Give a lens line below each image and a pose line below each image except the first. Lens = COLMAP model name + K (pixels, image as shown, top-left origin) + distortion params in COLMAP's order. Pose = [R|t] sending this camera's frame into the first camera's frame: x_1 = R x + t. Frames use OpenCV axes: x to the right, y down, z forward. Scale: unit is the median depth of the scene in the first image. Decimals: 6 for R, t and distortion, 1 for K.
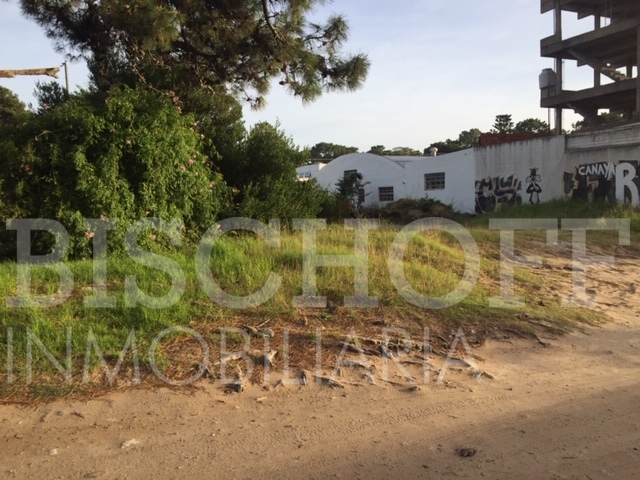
lens RADIAL K [[546.4, 0, 318.9], [0, 546.4, 244.0], [0, 0, 1]] dist [0.091452, -0.125803]
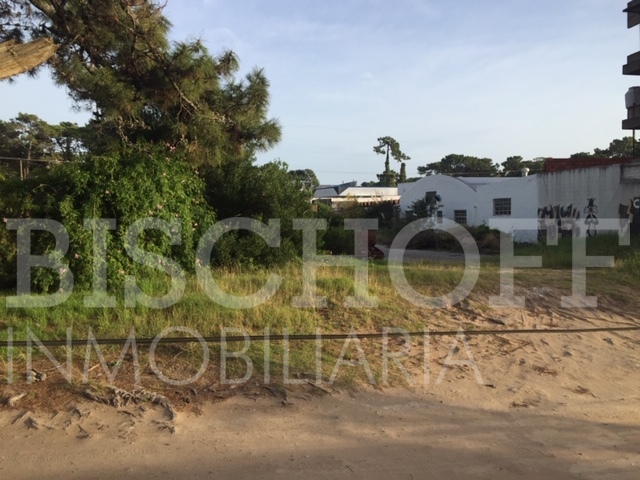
lens RADIAL K [[547.4, 0, 320.0], [0, 547.4, 240.0], [0, 0, 1]] dist [0.092211, -0.123790]
pose [[0.968367, 0.027044, -0.248059, 0.379721], [-0.033318, 0.999222, -0.021126, -0.066781], [0.247294, 0.028723, 0.968515, -0.040848]]
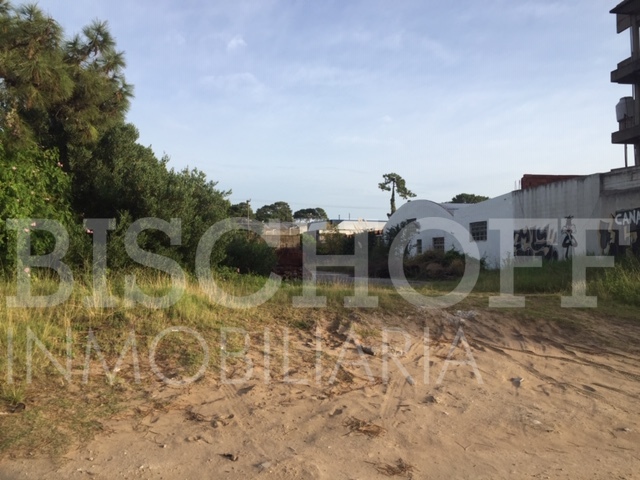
lens RADIAL K [[546.4, 0, 318.9], [0, 546.4, 244.0], [0, 0, 1]] dist [0.091452, -0.125803]
pose [[0.958890, 0.024264, -0.282740, 0.571688], [-0.050817, 0.994915, -0.086960, -0.022085], [0.279192, 0.097753, 0.955247, 0.315840]]
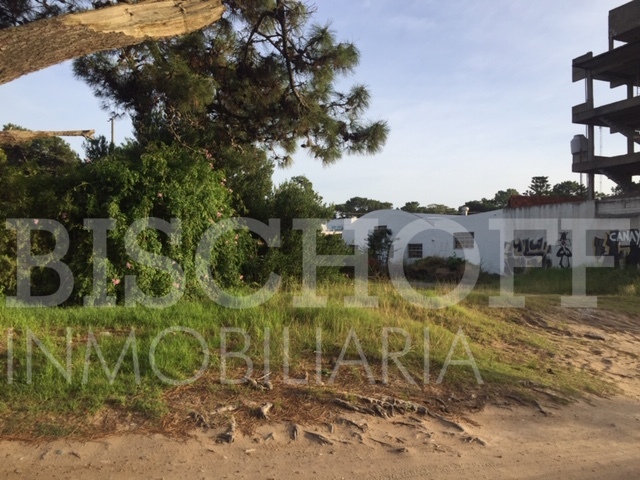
lens RADIAL K [[547.4, 0, 320.0], [0, 547.4, 240.0], [0, 0, 1]] dist [0.092211, -0.123790]
pose [[0.997433, 0.039284, -0.059862, 0.026279], [-0.045245, 0.993783, -0.101722, -0.004186], [0.055494, 0.104169, 0.993010, -0.023493]]
